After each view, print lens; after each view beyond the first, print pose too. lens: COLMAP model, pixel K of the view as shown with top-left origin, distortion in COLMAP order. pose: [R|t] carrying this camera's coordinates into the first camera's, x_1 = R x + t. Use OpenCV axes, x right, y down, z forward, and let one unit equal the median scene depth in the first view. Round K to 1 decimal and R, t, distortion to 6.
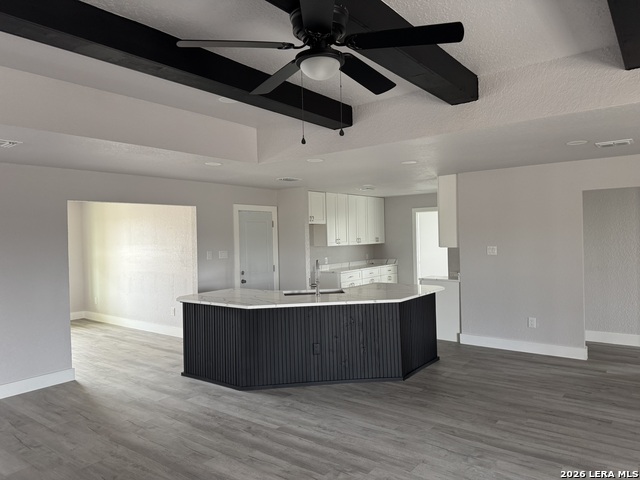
lens RADIAL K [[448.4, 0, 313.8], [0, 448.4, 237.2], [0, 0, 1]] dist [0.082002, -0.132295]
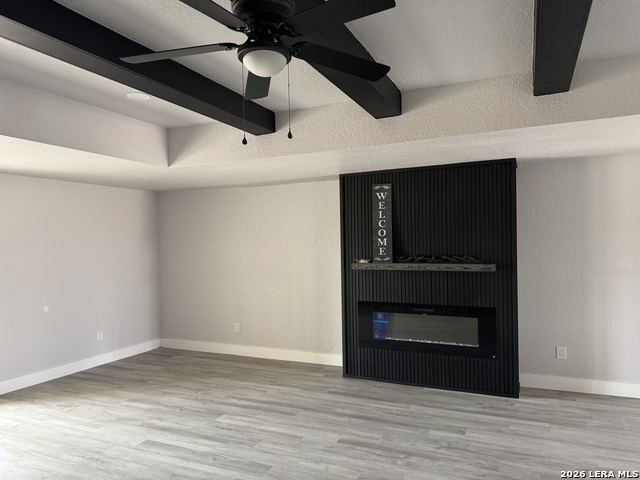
lens RADIAL K [[448.4, 0, 313.8], [0, 448.4, 237.2], [0, 0, 1]] dist [0.082002, -0.132295]
pose [[-0.975507, 0.041655, -0.215990, 0.051739], [0.043065, 0.999071, -0.001824, -0.004724], [0.215714, -0.011081, -0.976394, 0.762480]]
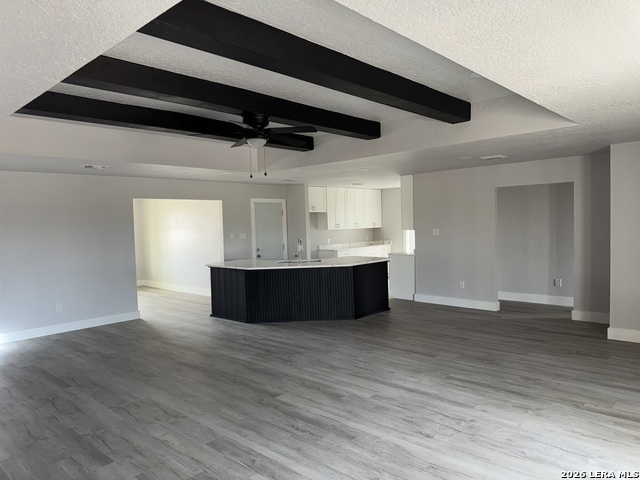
lens RADIAL K [[443.6, 0, 320.0], [0, 443.6, 240.0], [0, 0, 1]] dist [0.122457, -0.195231]
pose [[0.996236, 0.000266, -0.086679, 0.191858], [0.003187, 0.999206, 0.039704, -0.001218], [0.086621, -0.039831, 0.995445, -0.413915]]
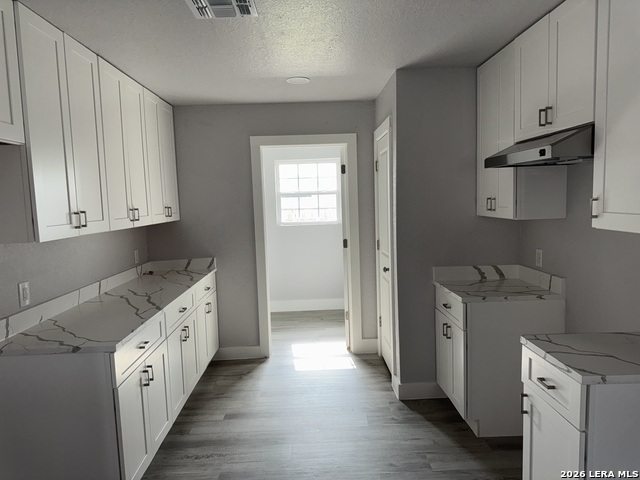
lens RADIAL K [[452.1, 0, 319.6], [0, 452.1, 242.0], [0, 0, 1]] dist [0.053049, -0.063888]
pose [[0.771485, -0.059702, 0.633441, -0.011579], [0.015033, 0.997020, 0.075661, 0.006932], [-0.636070, -0.048849, 0.770083, 1.180892]]
